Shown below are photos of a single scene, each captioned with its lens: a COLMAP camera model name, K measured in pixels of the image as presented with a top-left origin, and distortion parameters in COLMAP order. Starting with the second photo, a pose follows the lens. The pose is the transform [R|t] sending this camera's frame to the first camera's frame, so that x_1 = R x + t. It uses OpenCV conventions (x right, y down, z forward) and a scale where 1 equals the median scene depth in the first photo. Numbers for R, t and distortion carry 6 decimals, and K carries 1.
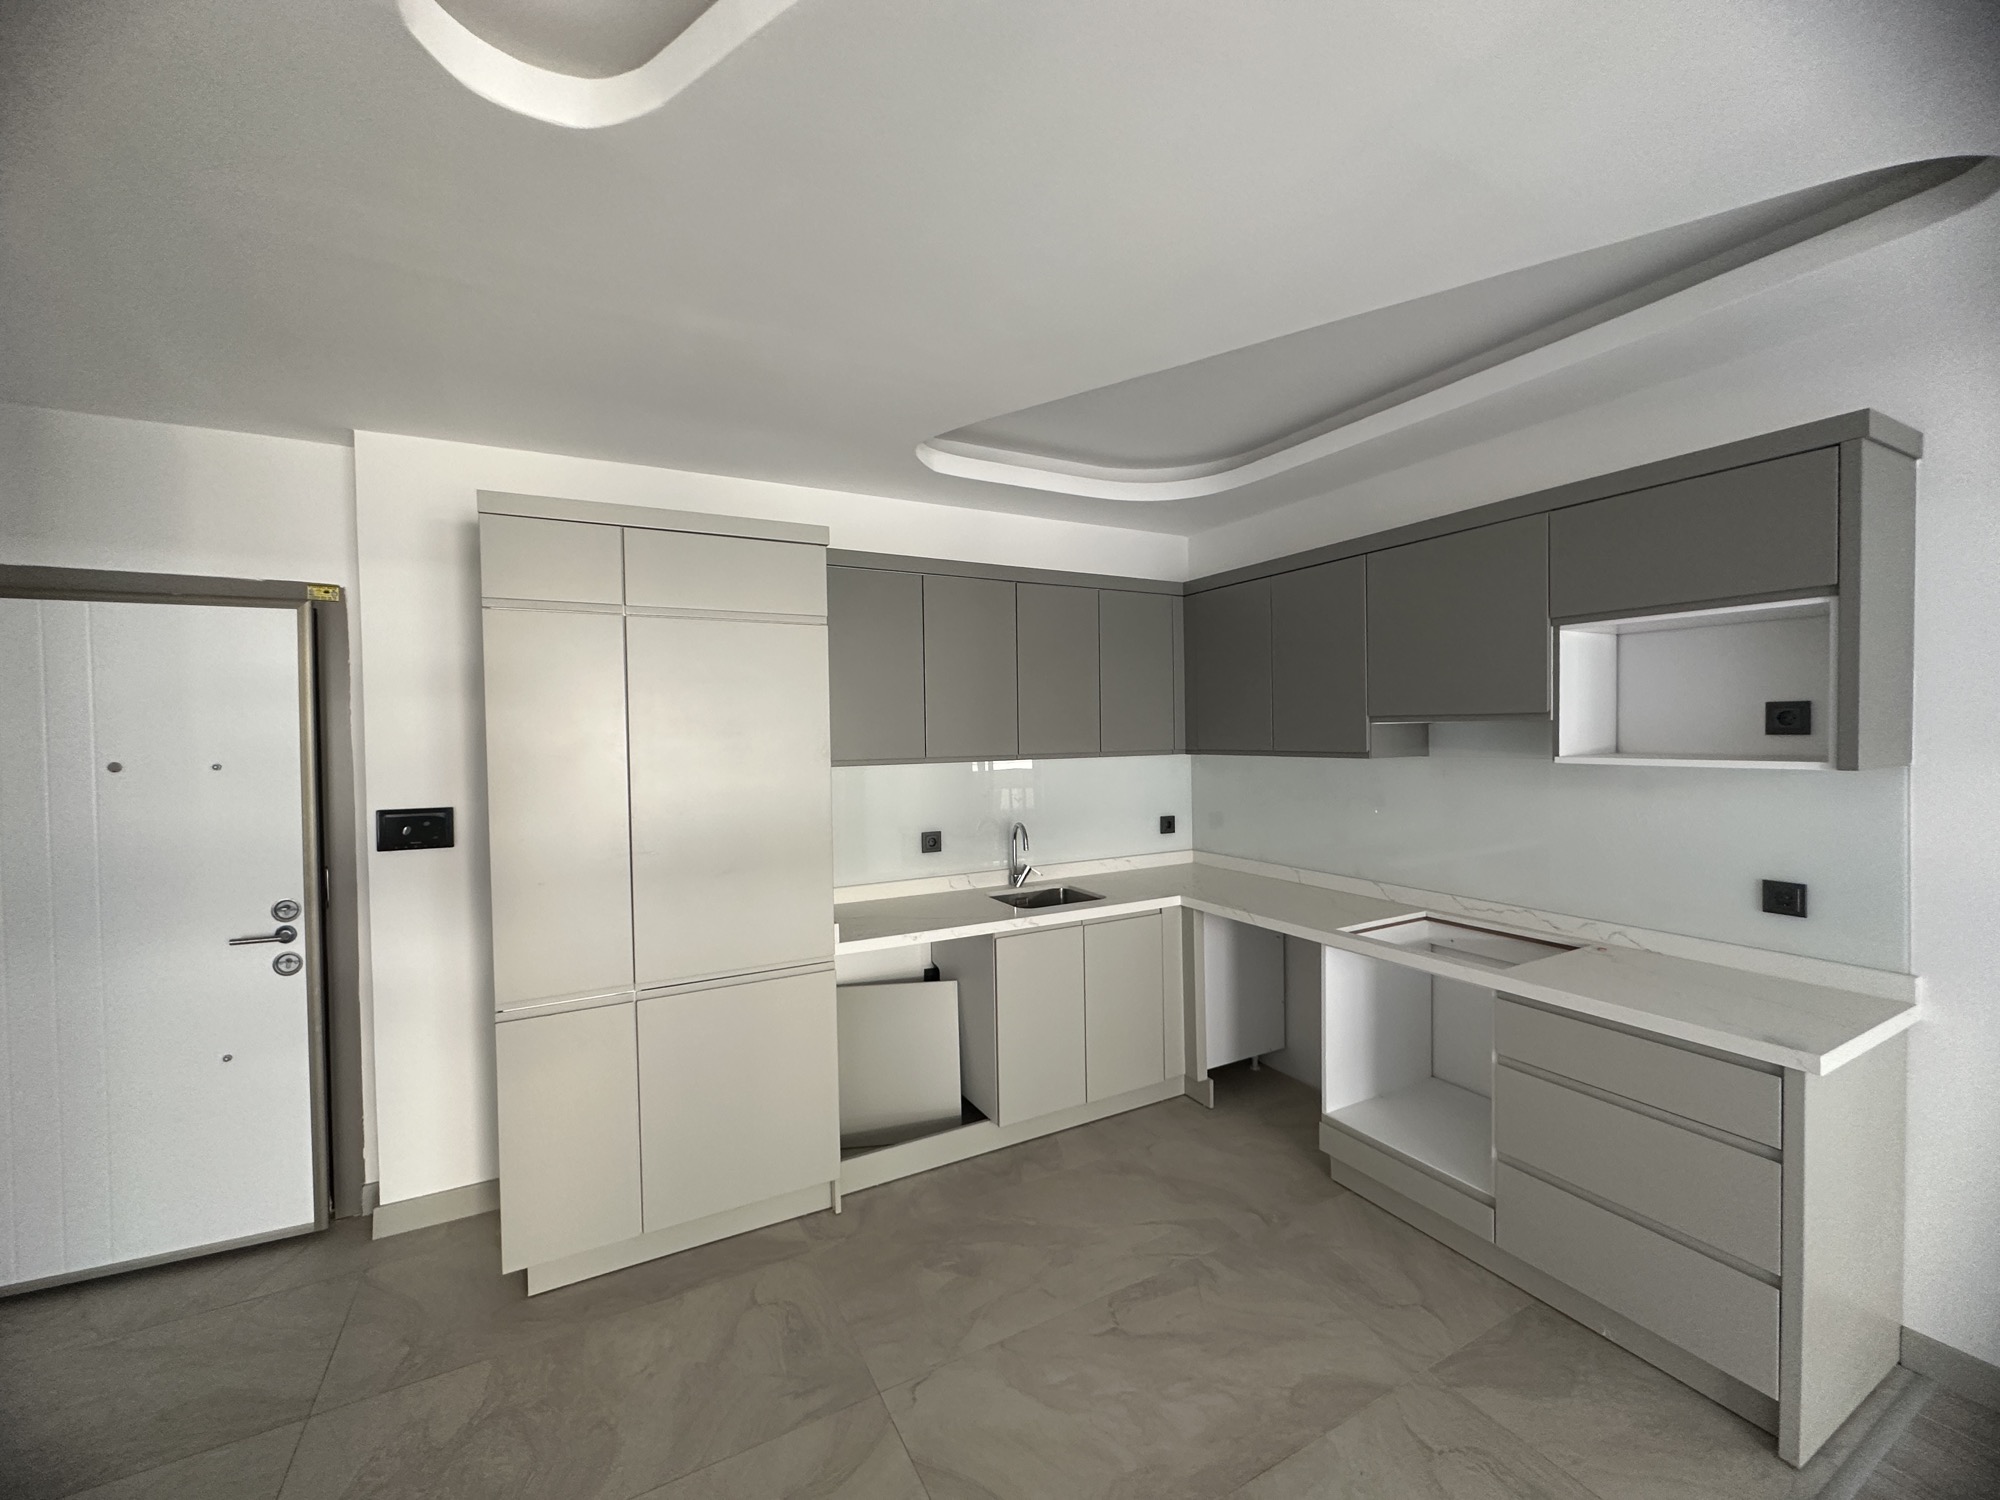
lens RADIAL K [[810.9, 0, 996.2], [0, 810.9, 746.2], [0, 0, 1]] dist [-0.003971, 0.000359]
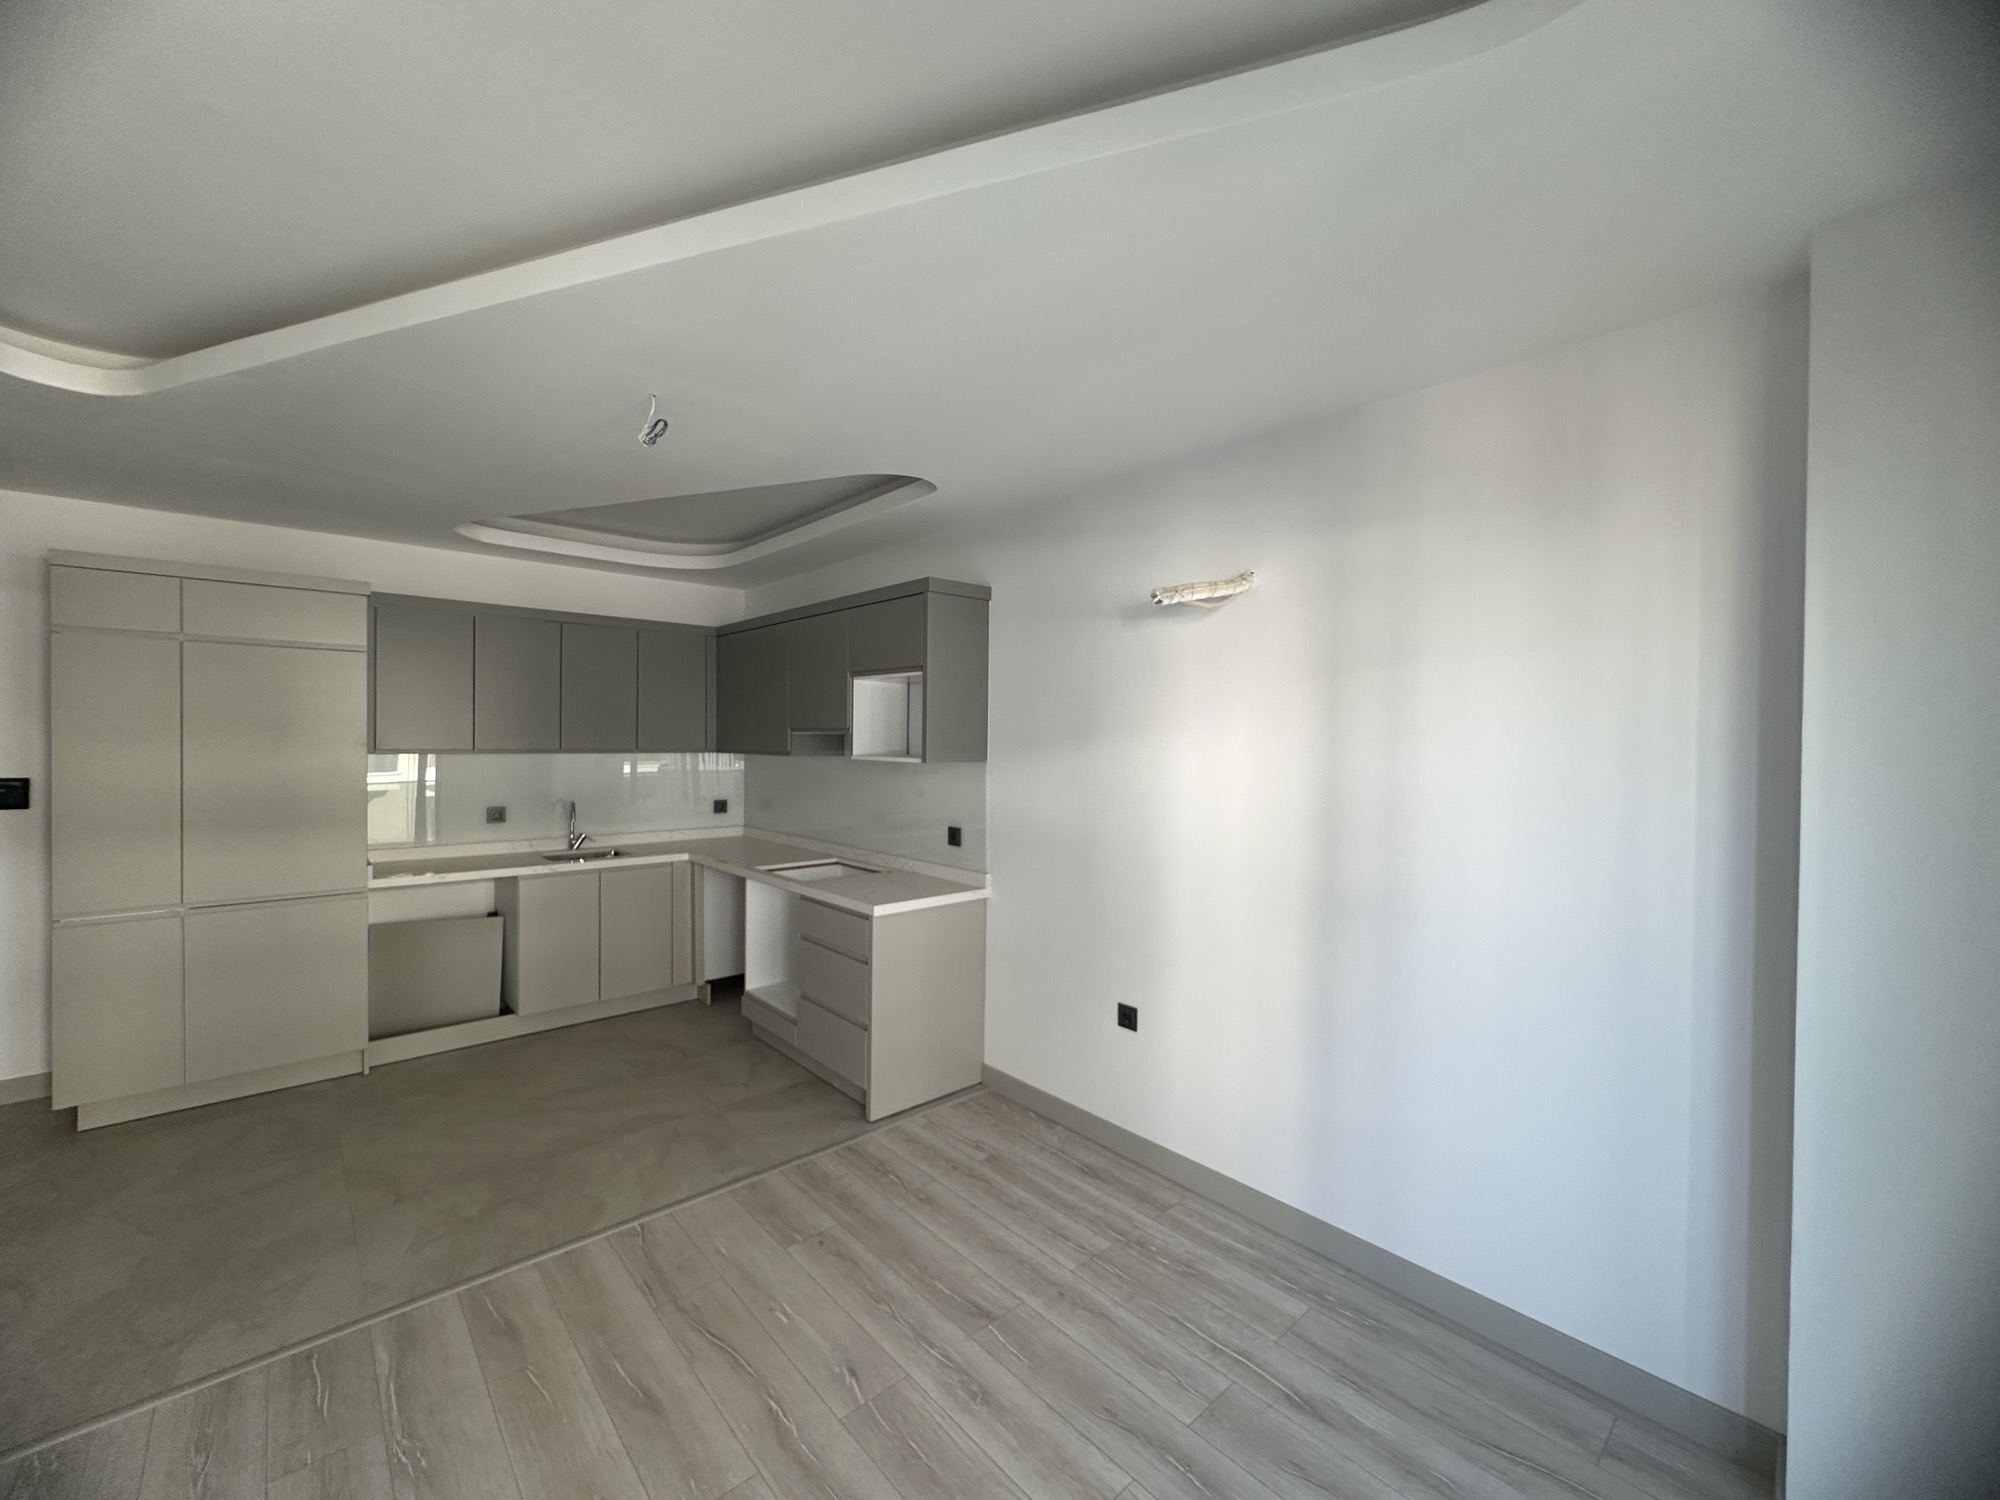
lens RADIAL K [[822.4, 0, 1003.7], [0, 822.4, 746.4], [0, 0, 1]] dist [-0.001102, -0.000084]
pose [[0.970685, 0.023238, 0.239231, 0.522278], [-0.021003, 0.999709, -0.011891, 0.007581], [-0.239437, 0.006518, 0.970890, -0.642213]]
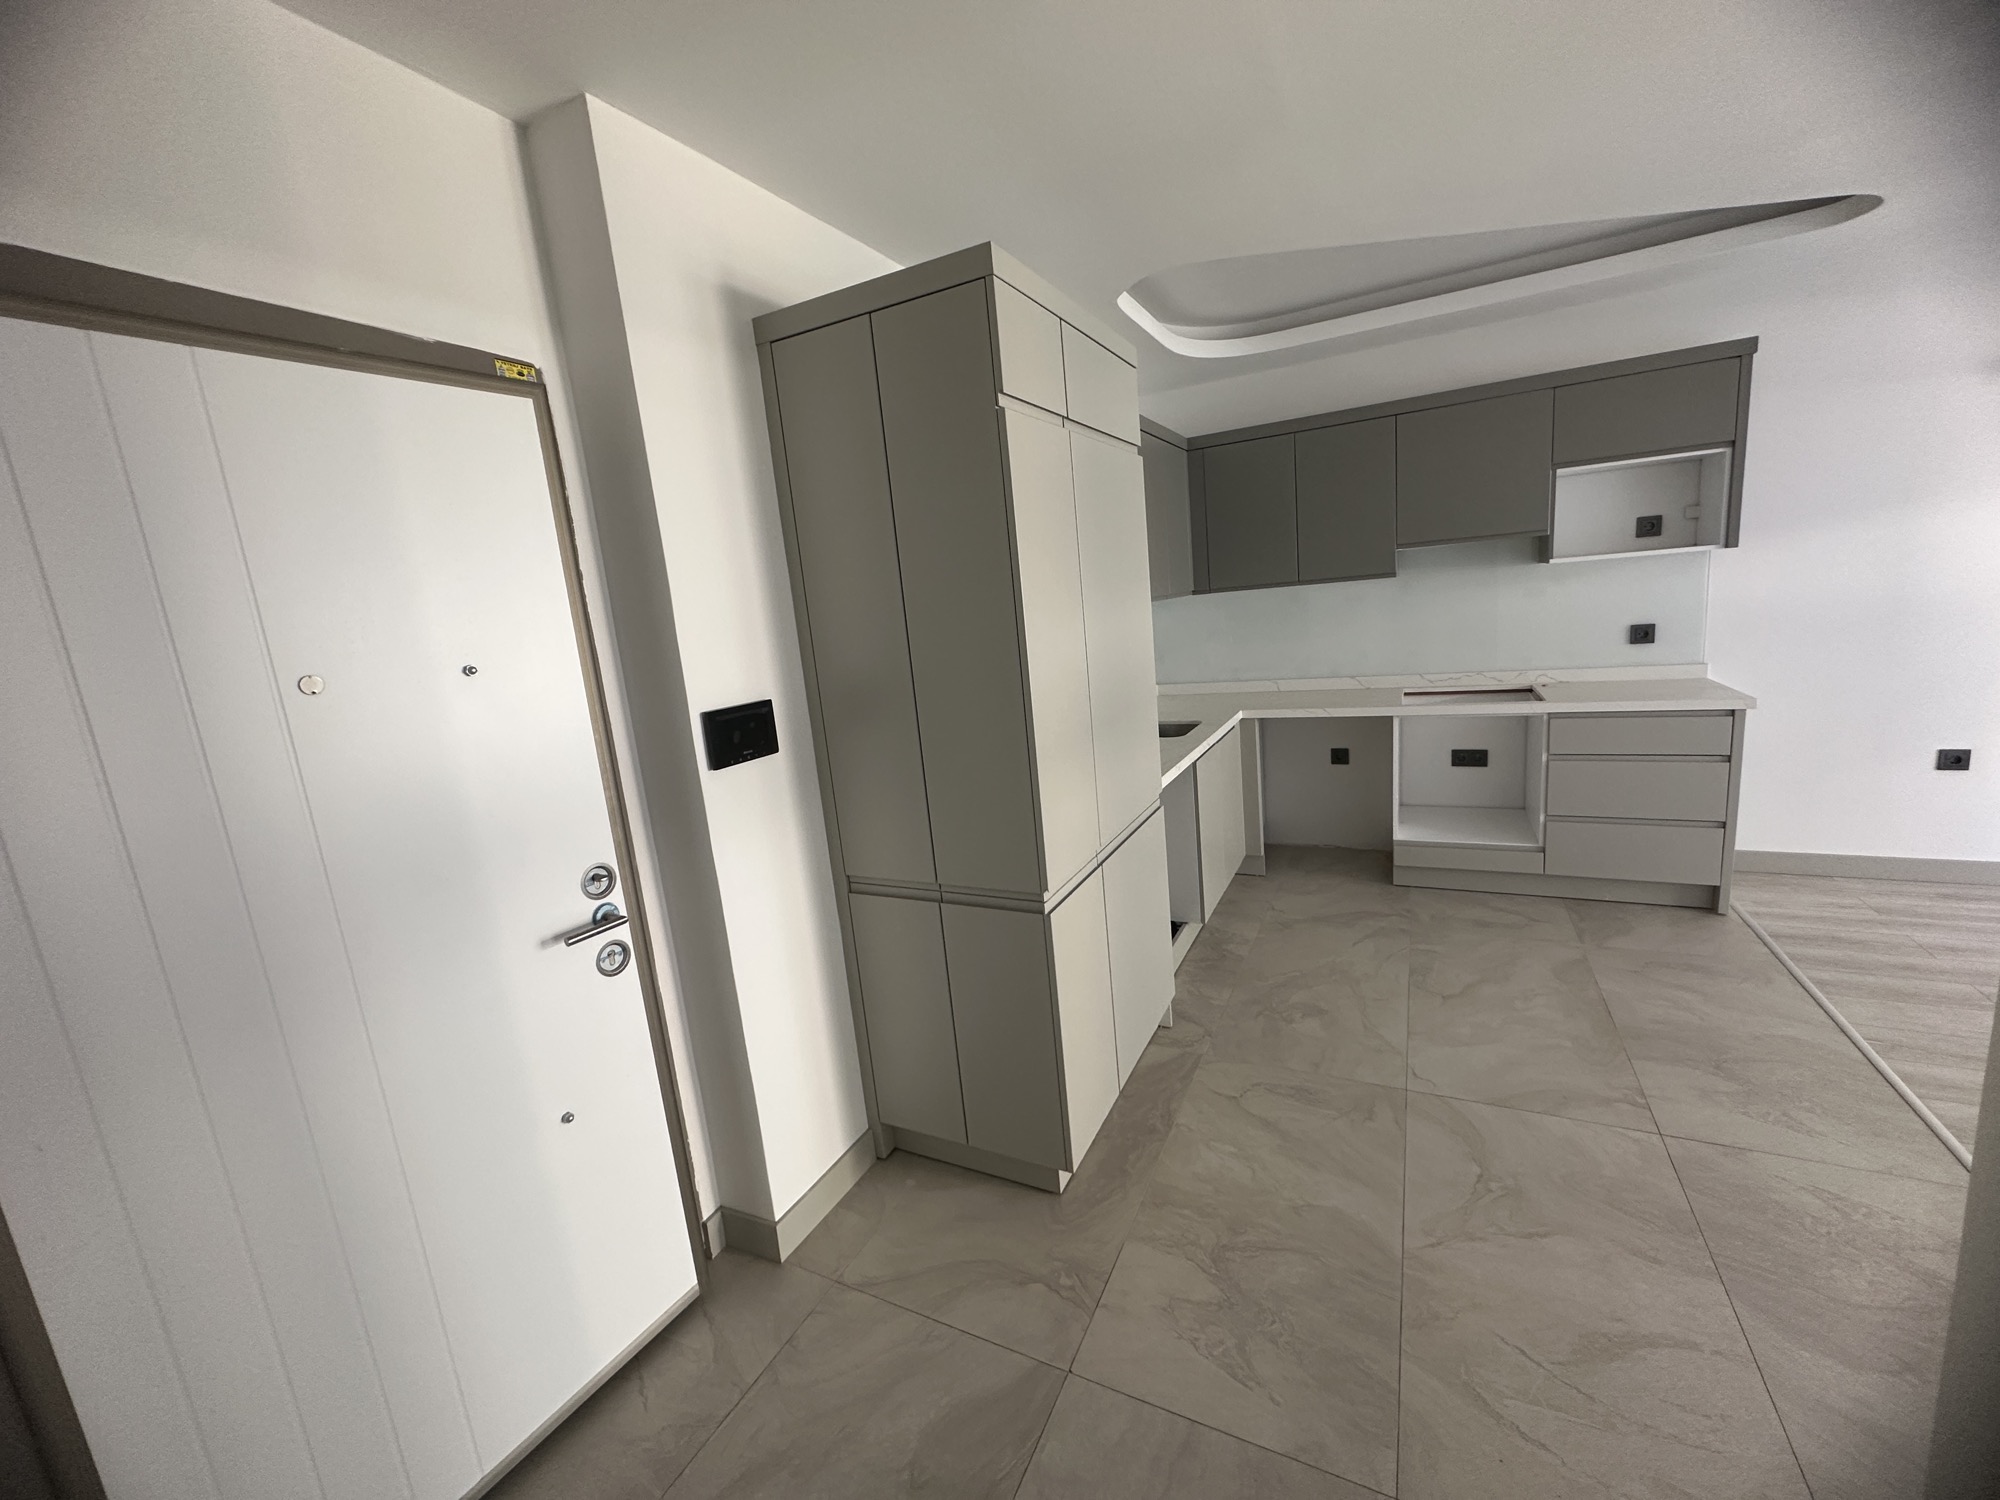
lens RADIAL K [[809.4, 0, 1000.0], [0, 809.4, 750.0], [0, 0, 1]] dist [-0.004373, -0.000360]
pose [[0.818343, -0.167218, 0.549866, -0.923346], [0.093008, 0.982658, 0.160412, 0.022882], [-0.567155, -0.080130, 0.819704, 0.281055]]
